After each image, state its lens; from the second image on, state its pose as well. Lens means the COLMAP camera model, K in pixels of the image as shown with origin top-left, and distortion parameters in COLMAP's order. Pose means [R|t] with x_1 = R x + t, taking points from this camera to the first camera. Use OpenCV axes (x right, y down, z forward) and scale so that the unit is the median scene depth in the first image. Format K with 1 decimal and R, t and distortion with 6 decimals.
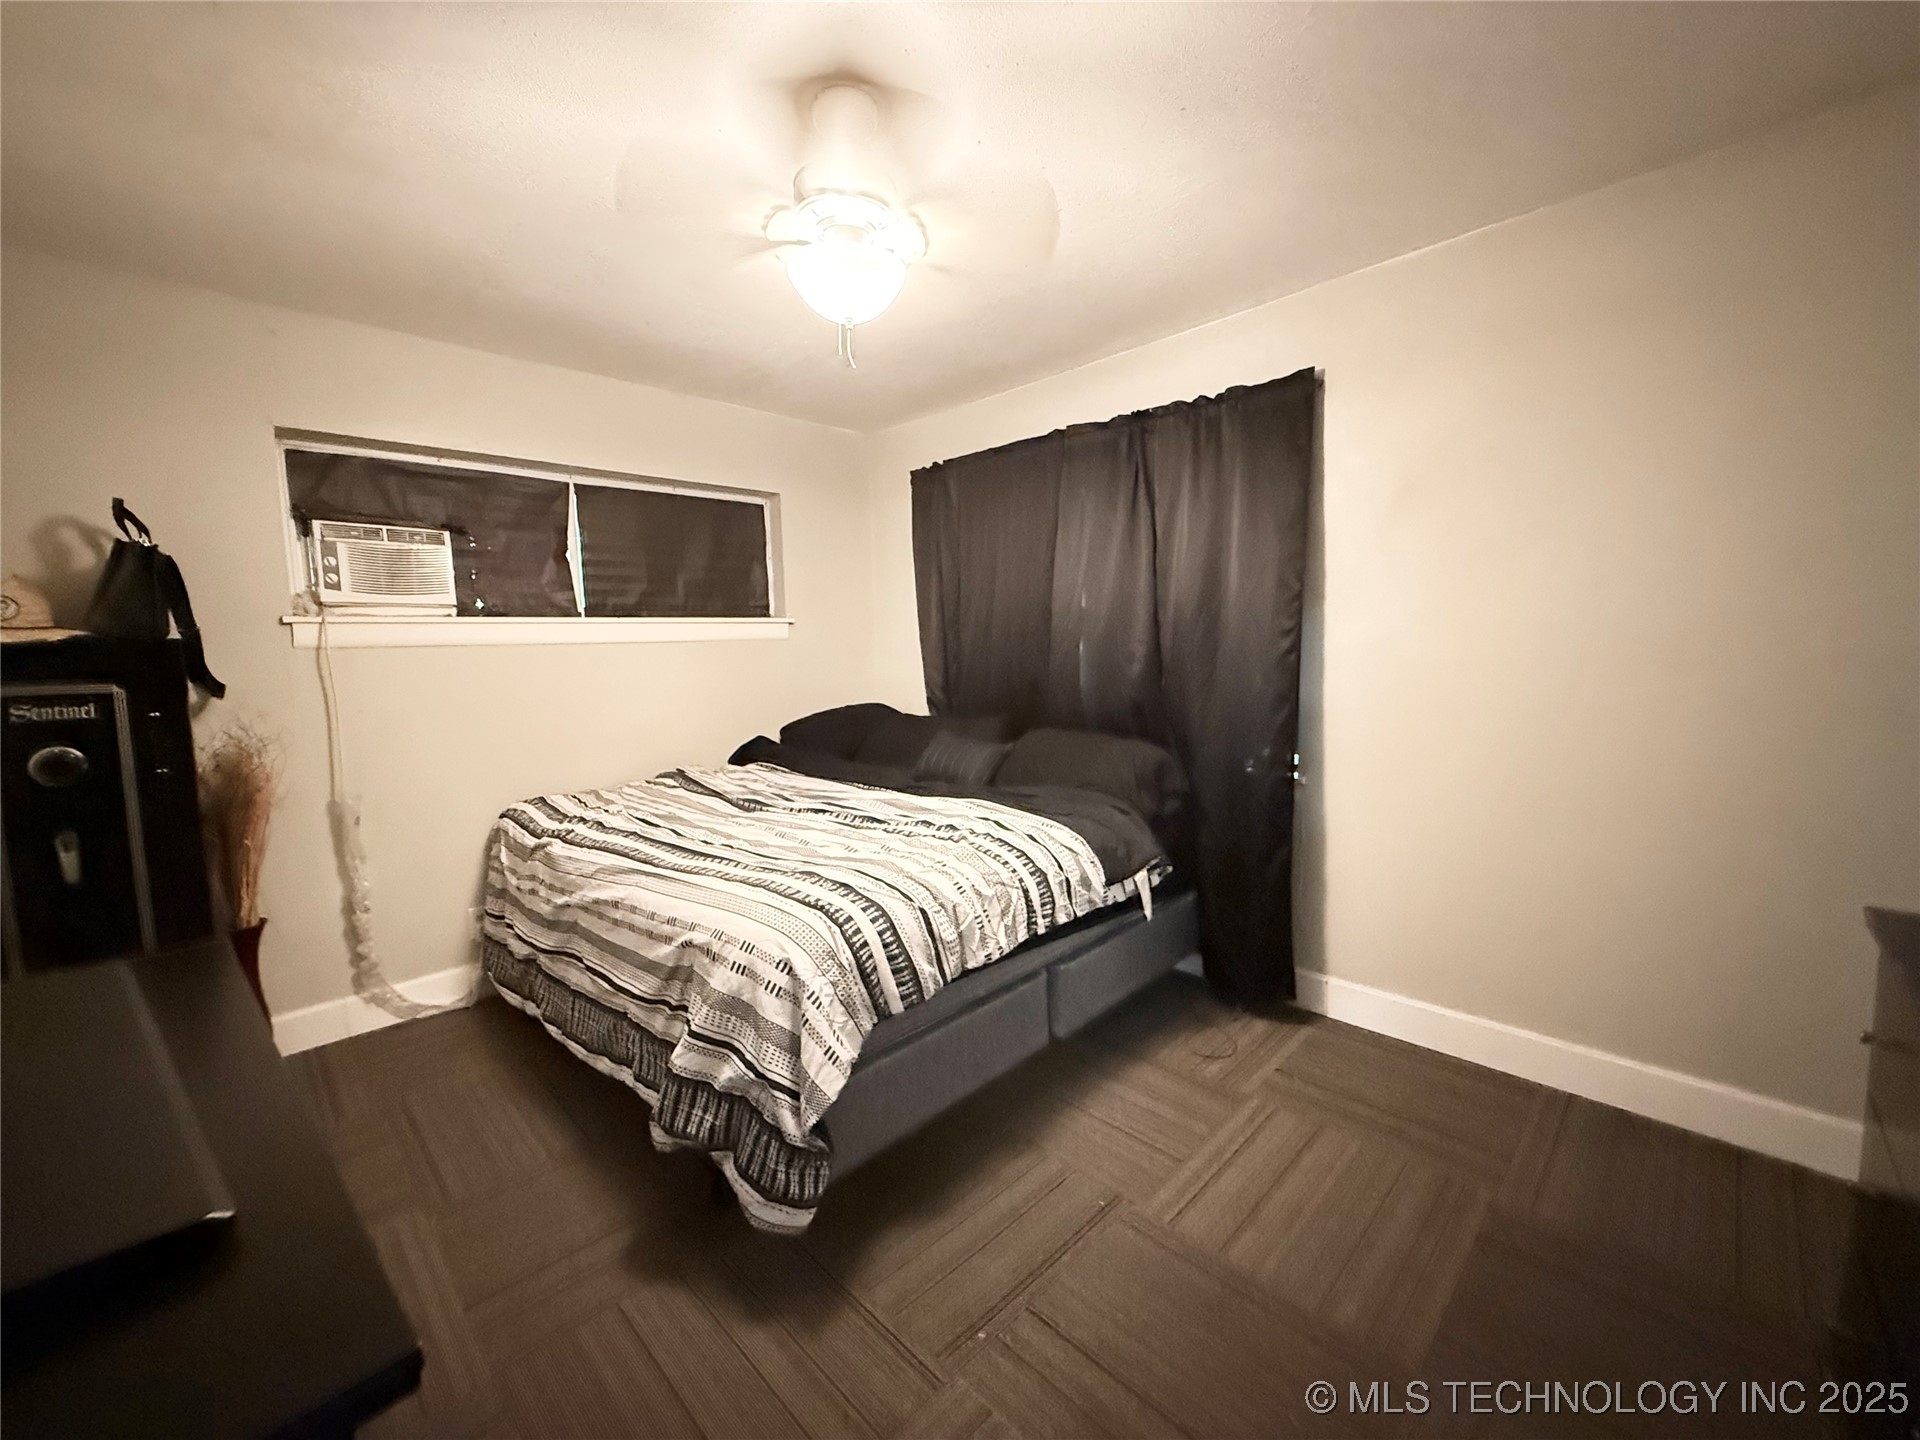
lens RADIAL K [[770.0, 0, 955.7], [0, 770.0, 719.3], [0, 0, 1]] dist [-0.002834, -0.000048]
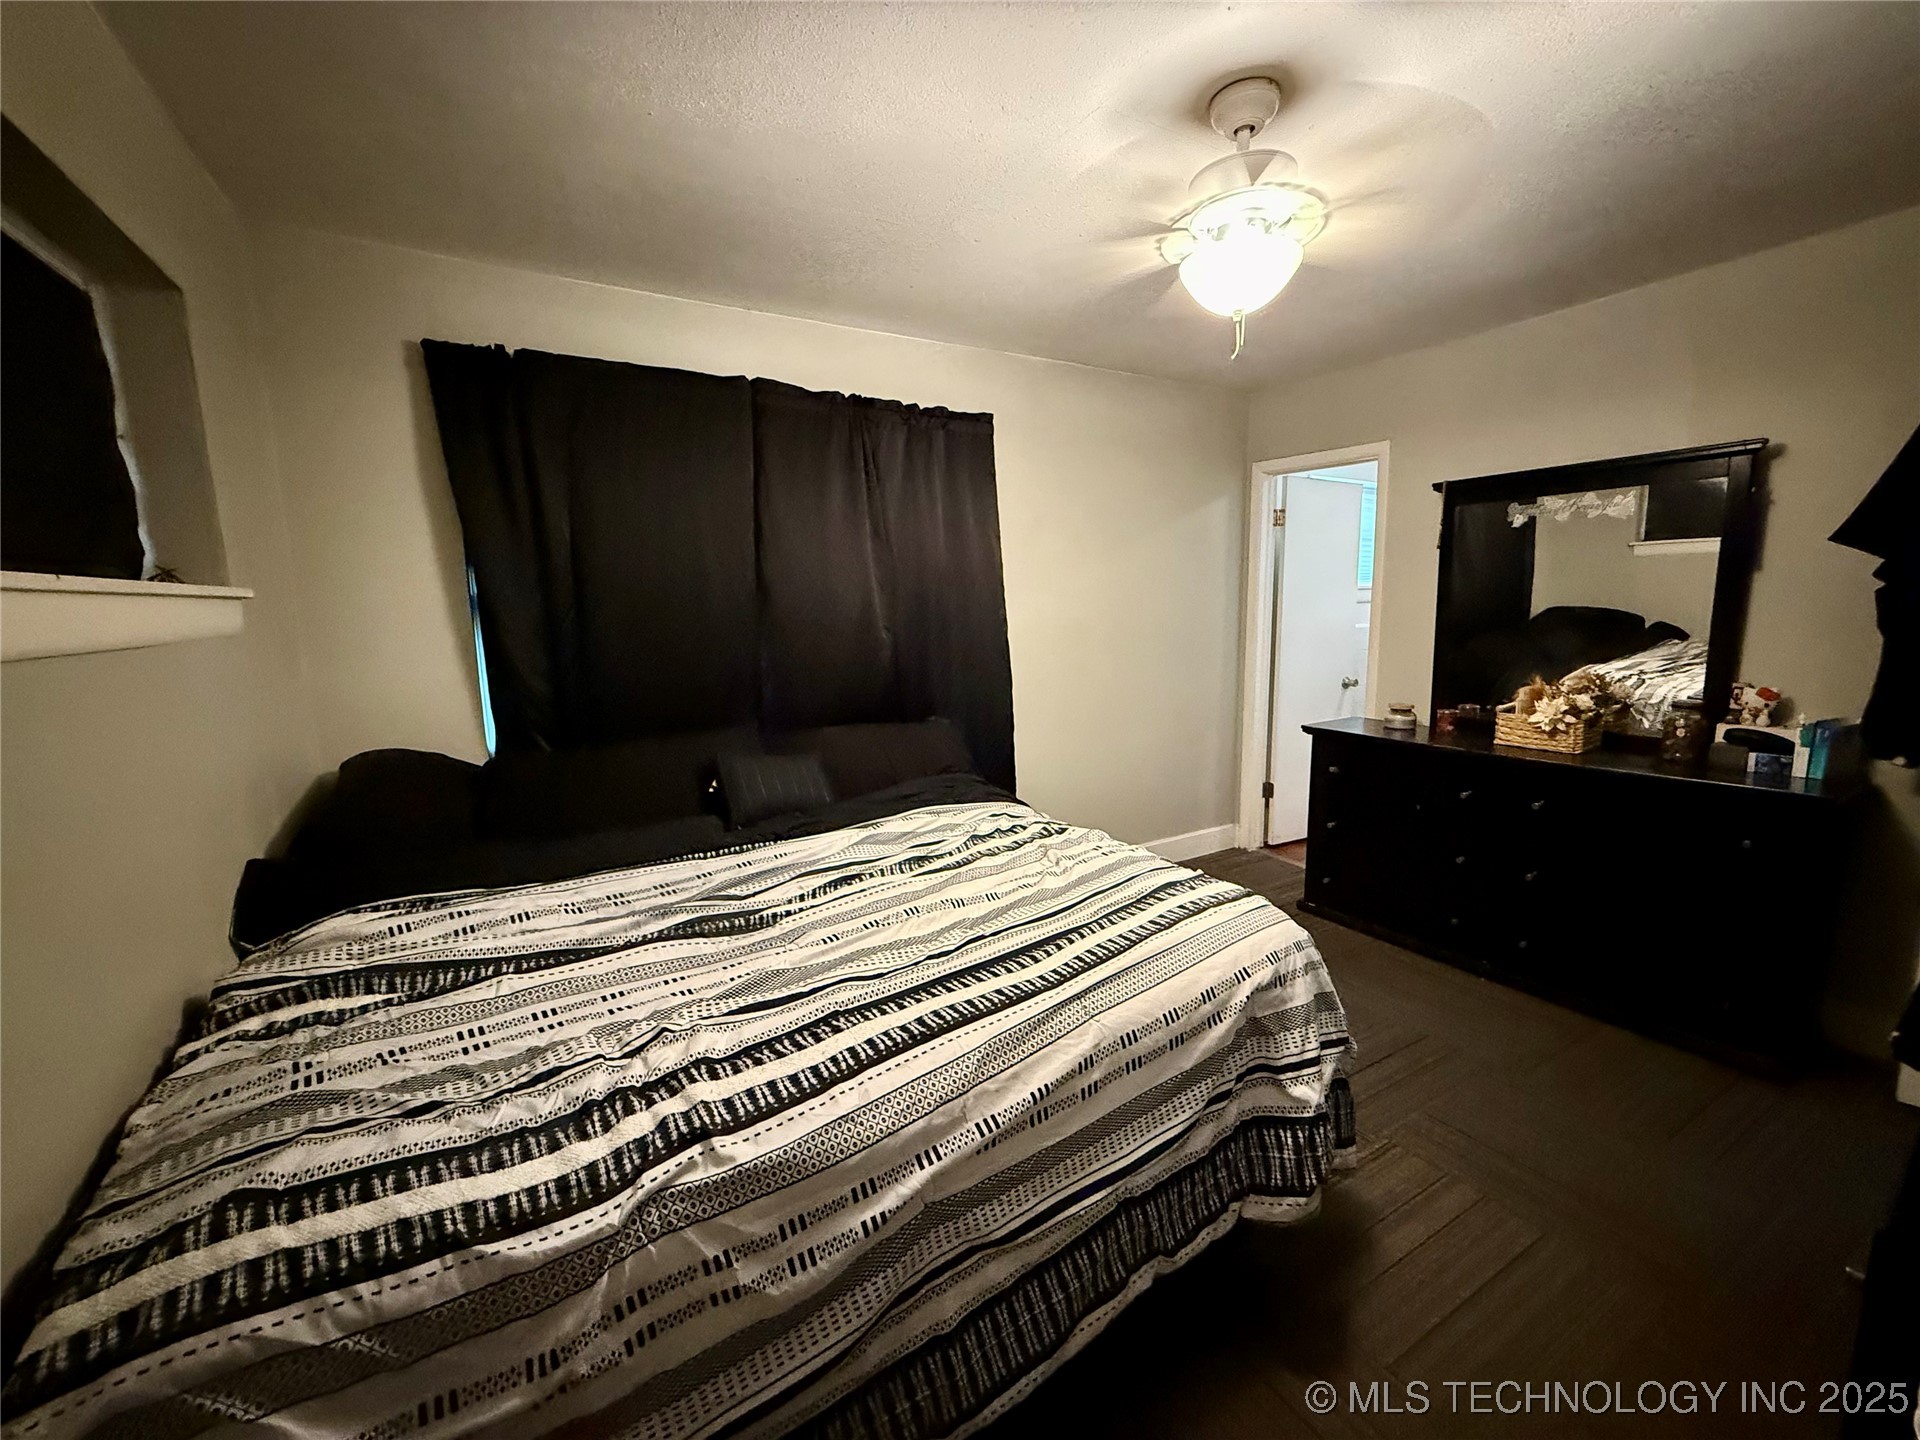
lens RADIAL K [[770.0, 0, 953.0], [0, 770.0, 718.6], [0, 0, 1]] dist [-0.002834, -0.000048]
pose [[0.249239, -0.115235, 0.961562, -0.752085], [0.105309, 0.990233, 0.091375, -0.070513], [-0.962699, 0.078487, 0.258940, 0.678615]]
